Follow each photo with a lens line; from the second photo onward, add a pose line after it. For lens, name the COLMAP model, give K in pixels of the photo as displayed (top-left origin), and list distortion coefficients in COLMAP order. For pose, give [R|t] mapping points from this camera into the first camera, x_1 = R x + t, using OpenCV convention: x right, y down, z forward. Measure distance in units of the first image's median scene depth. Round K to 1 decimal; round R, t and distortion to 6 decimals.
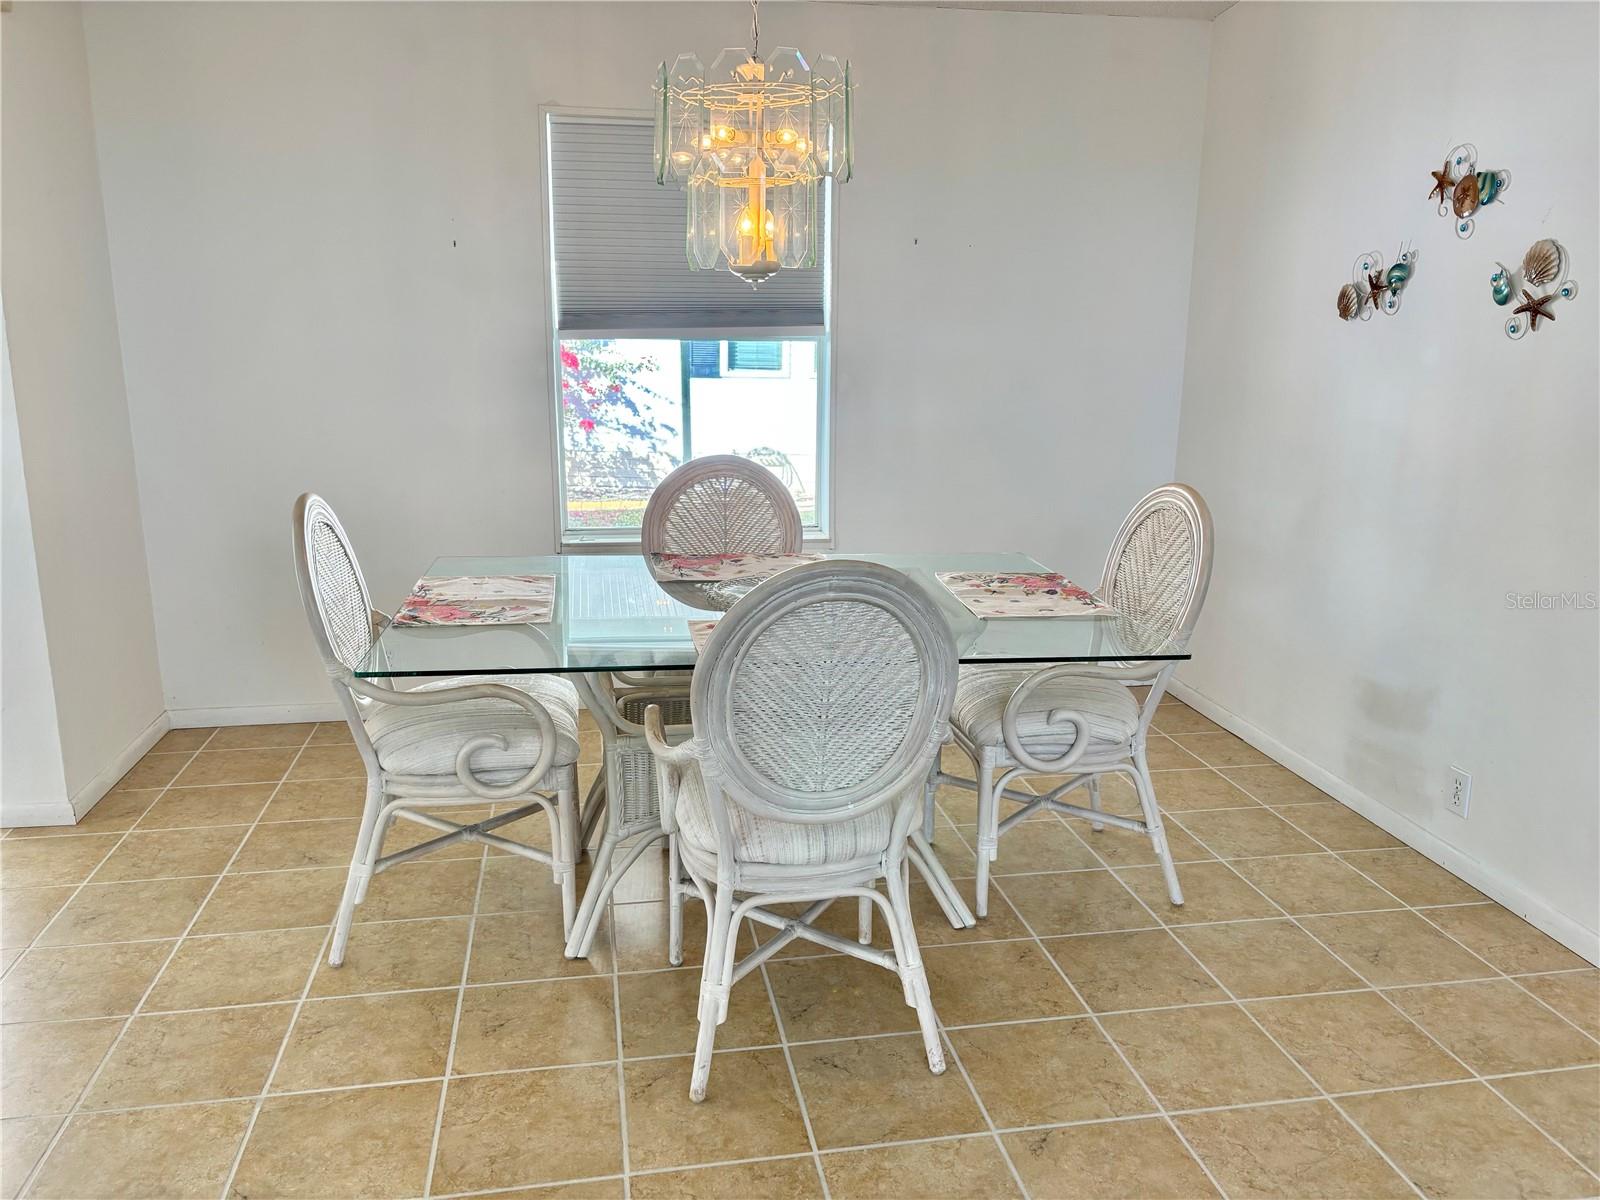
lens RADIAL K [[1210.8, 0, 800.0], [0, 1210.8, 600.0], [0, 0, 1]] dist [0.038809, -0.008689]
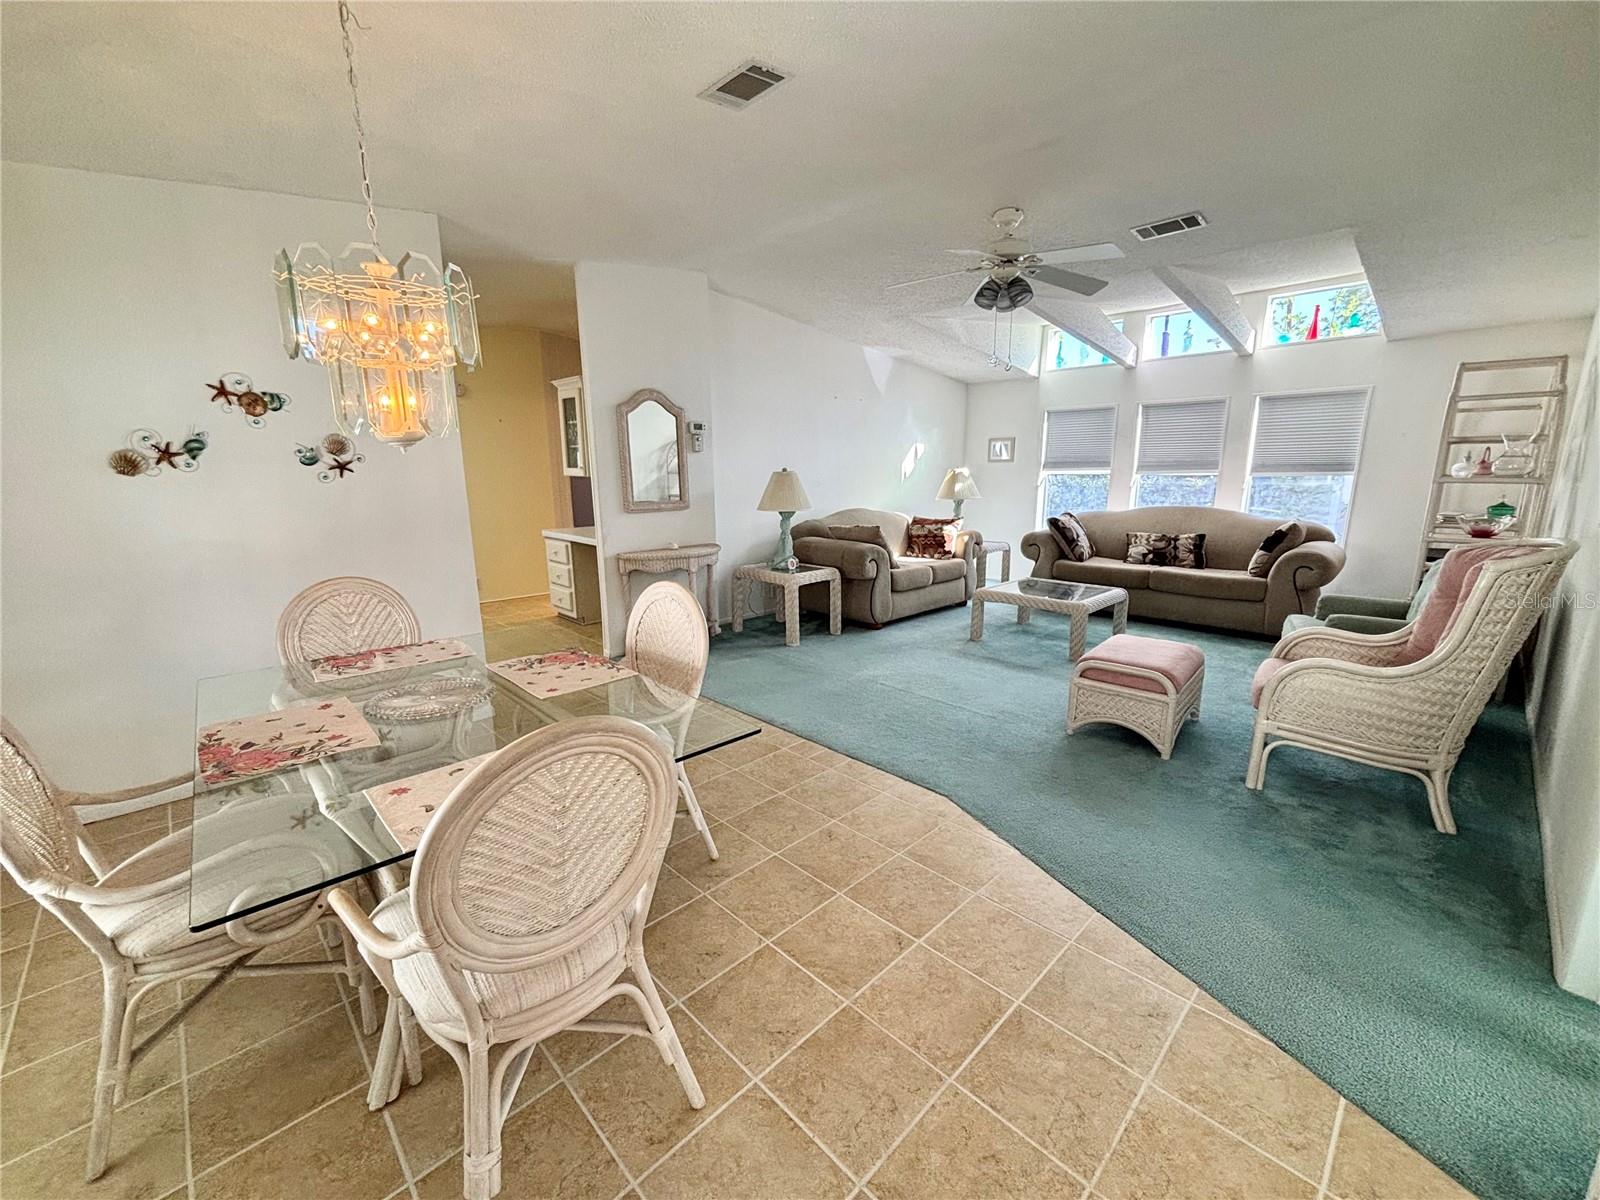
lens RADIAL K [[646.6, 0, 797.1], [0, 646.6, 602.4], [0, 0, 1]] dist [-0.002415, -0.000057]
pose [[-0.553702, -0.176322, 0.813833, -0.706225], [0.198214, 0.921326, 0.334469, -0.227650], [-0.808780, 0.346509, -0.475191, 0.931099]]
